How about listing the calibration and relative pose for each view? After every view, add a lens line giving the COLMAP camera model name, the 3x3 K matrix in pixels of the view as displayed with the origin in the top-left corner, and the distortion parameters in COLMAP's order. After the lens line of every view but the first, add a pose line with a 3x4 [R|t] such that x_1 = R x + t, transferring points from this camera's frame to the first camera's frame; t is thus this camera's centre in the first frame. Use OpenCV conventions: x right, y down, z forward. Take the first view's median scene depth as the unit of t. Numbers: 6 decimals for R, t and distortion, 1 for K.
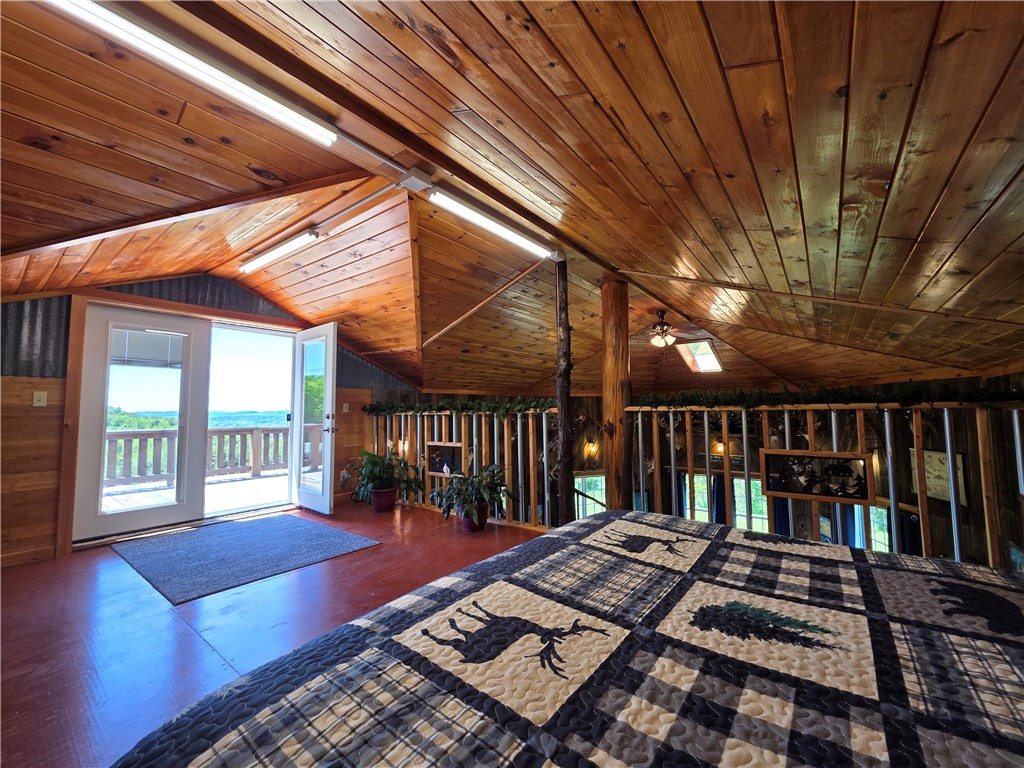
lens RADIAL K [[409.4, 0, 513.0], [0, 409.4, 383.6], [0, 0, 1]] dist [0.003203, 0.000014]
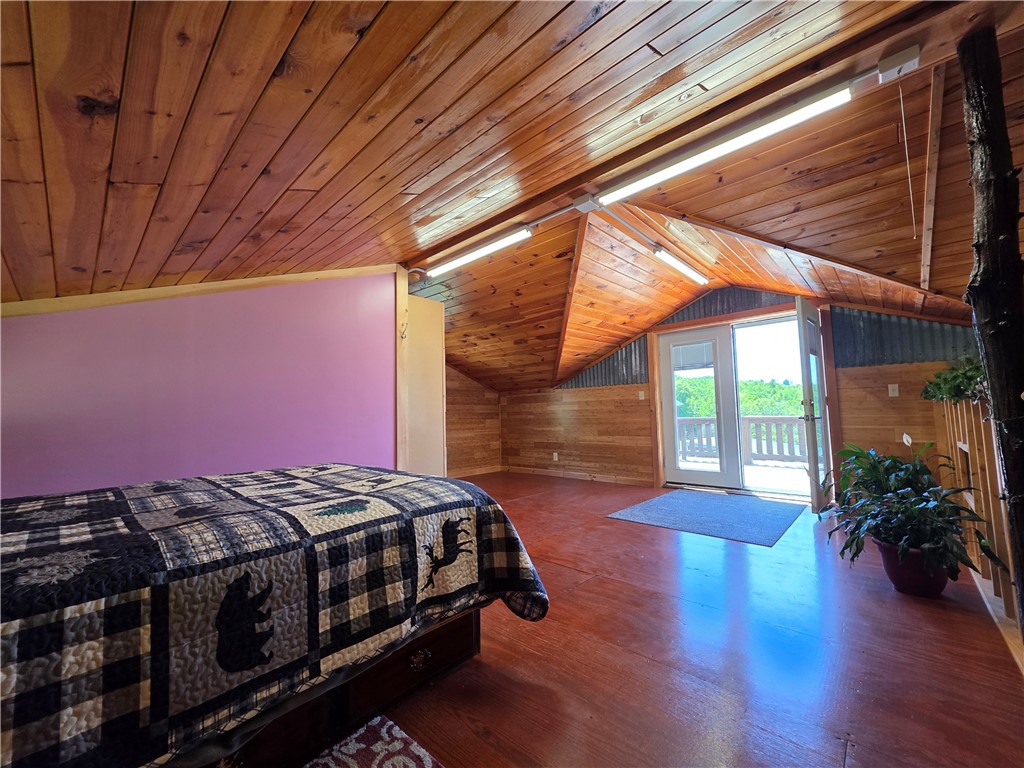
lens RADIAL K [[409.4, 0, 513.0], [0, 409.4, 383.6], [0, 0, 1]] dist [0.003203, 0.000014]
pose [[-0.098406, -0.065264, -0.993004, 0.584515], [0.087815, 0.993385, -0.073991, 0.058439], [0.991264, -0.094481, -0.092024, 0.535310]]
